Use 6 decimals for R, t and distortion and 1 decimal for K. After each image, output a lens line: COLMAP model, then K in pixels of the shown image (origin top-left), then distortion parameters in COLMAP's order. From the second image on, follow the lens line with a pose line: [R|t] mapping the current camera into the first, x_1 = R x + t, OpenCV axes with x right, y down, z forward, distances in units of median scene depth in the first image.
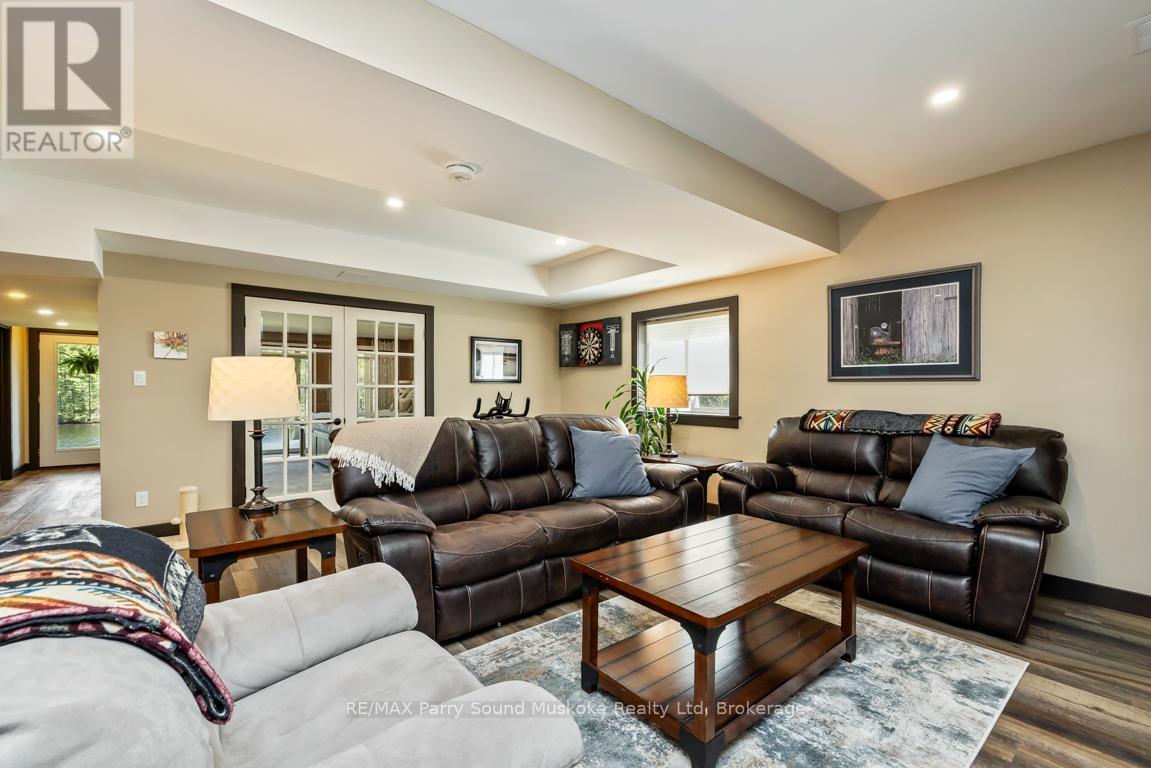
lens RADIAL K [[513.8, 0, 568.7], [0, 513.8, 386.5], [0, 0, 1]] dist [0.011222, 0.000070]
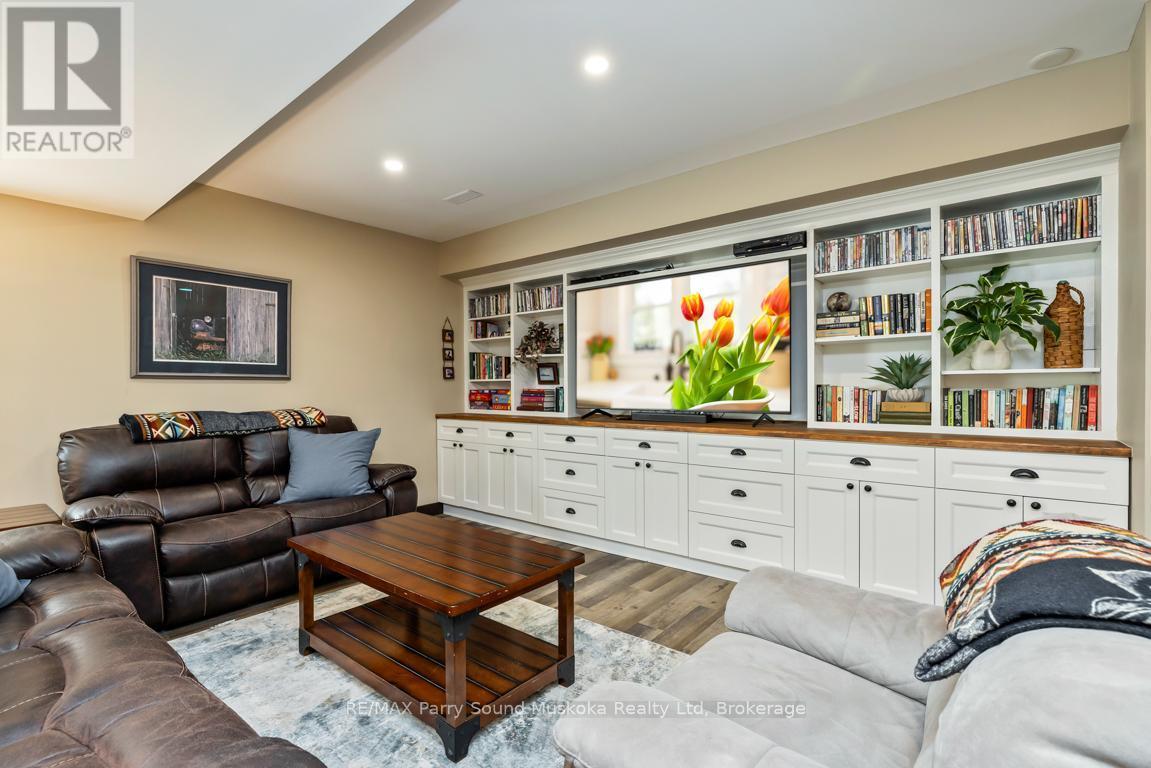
lens RADIAL K [[513.8, 0, 568.7], [0, 513.8, 386.5], [0, 0, 1]] dist [0.011222, 0.000070]
pose [[-0.199242, -0.000653, 0.979950, -0.440076], [-0.000751, 1.000000, 0.000514, 0.002245], [-0.979950, -0.000633, -0.199242, 0.559995]]
